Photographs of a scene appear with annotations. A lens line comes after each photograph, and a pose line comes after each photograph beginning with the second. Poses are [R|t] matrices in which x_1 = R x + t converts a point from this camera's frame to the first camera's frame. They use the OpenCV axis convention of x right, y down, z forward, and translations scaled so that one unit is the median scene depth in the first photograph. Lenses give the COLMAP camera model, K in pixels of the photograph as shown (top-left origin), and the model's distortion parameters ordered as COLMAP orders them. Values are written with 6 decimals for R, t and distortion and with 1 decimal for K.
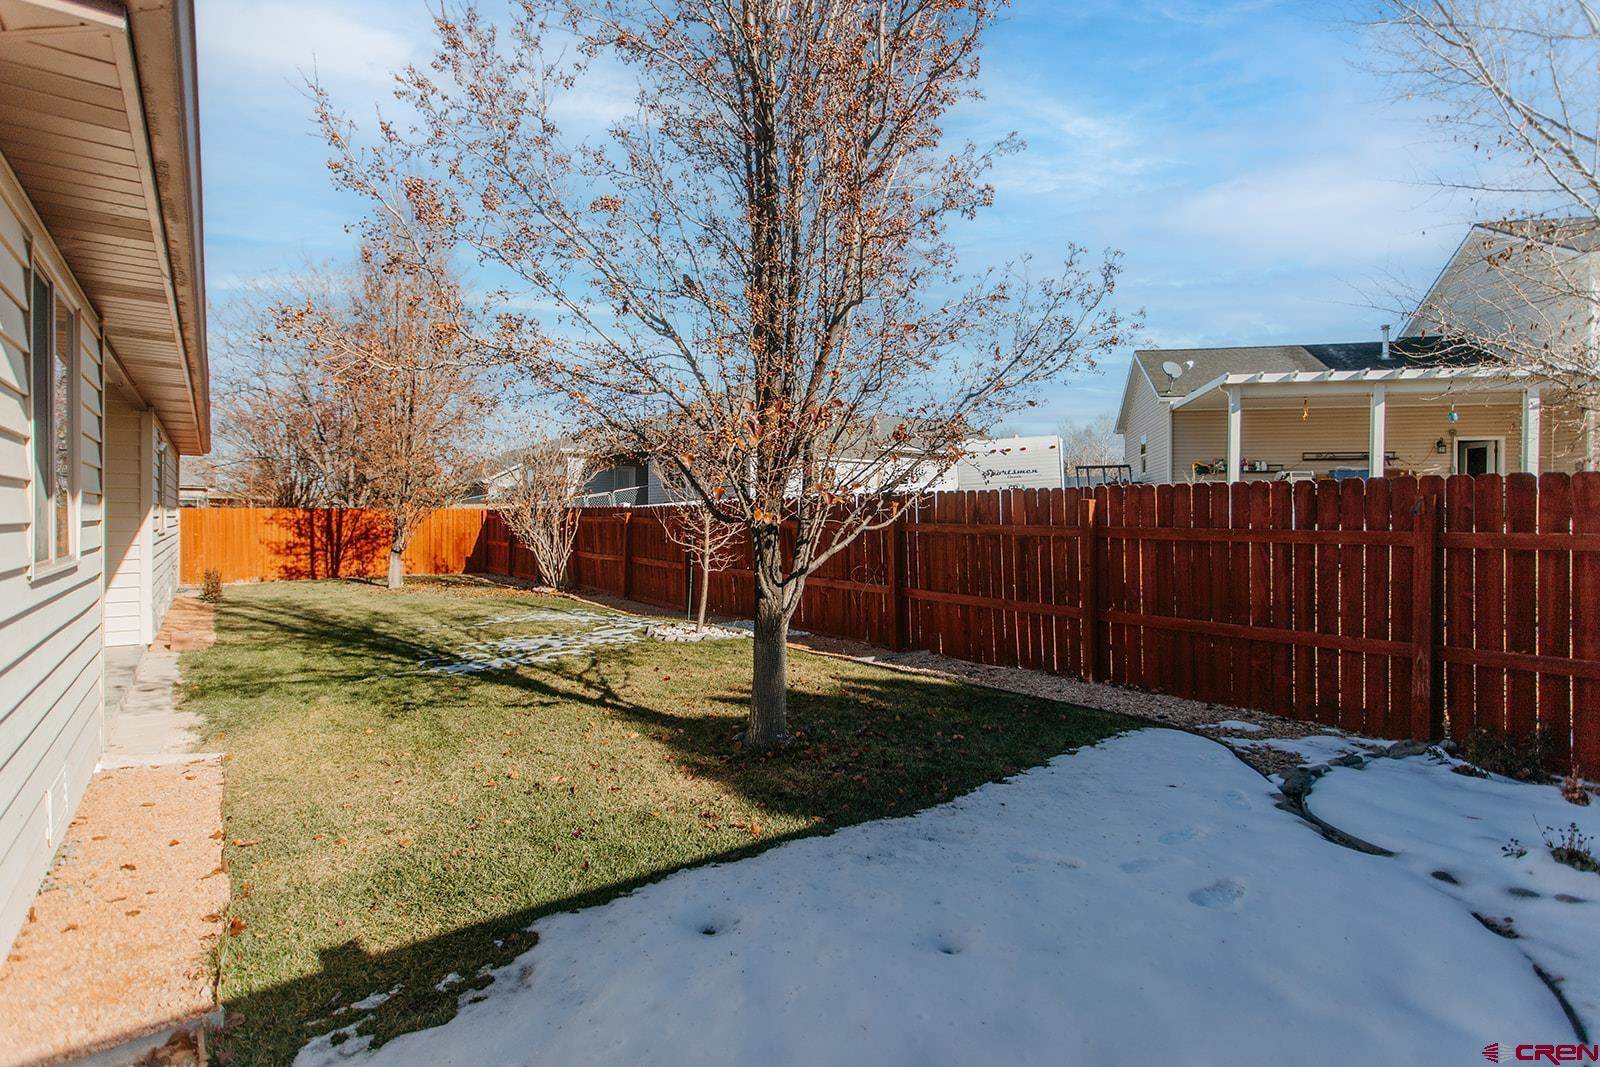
lens RADIAL K [[813.4, 0, 809.0], [0, 813.4, 525.2], [0, 0, 1]] dist [0.003054, -0.019007]
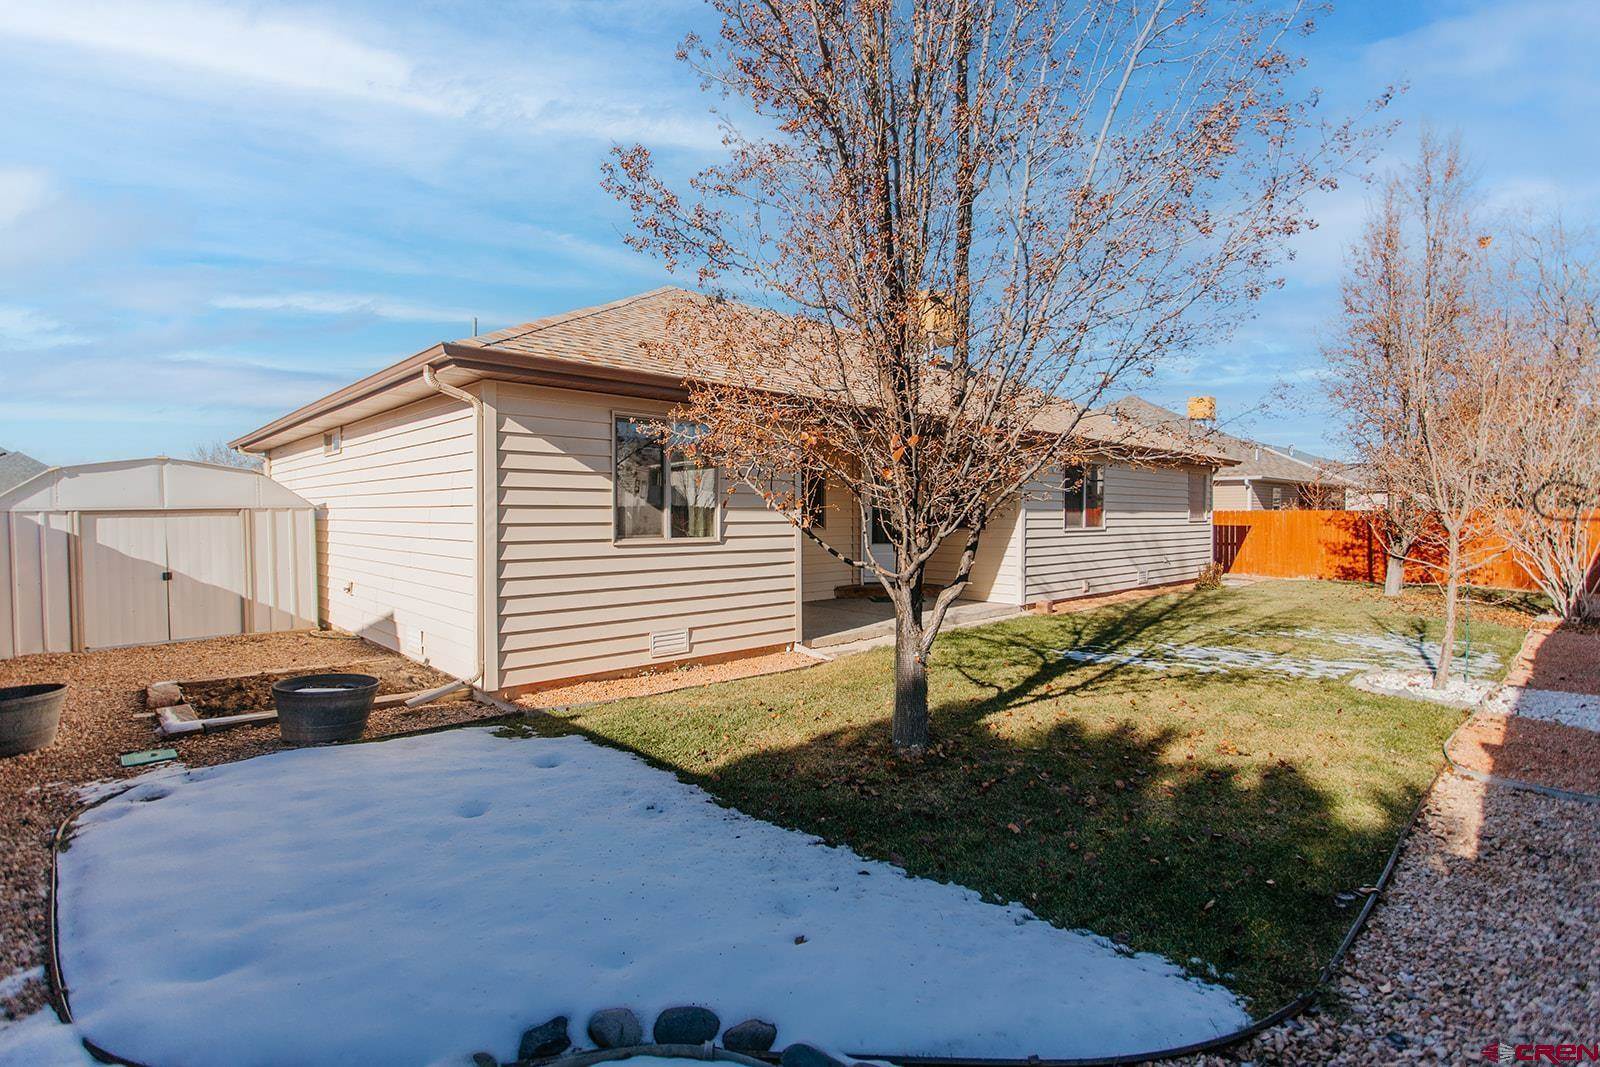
lens RADIAL K [[761.6, 0, 803.3], [0, 761.6, 524.1], [0, 0, 1]] dist [0.003452, 0.000904]
pose [[0.122795, 0.011873, -0.992361, 0.894791], [-0.012851, 0.999864, 0.010372, -0.016534], [0.992349, 0.011479, 0.122931, 0.783907]]
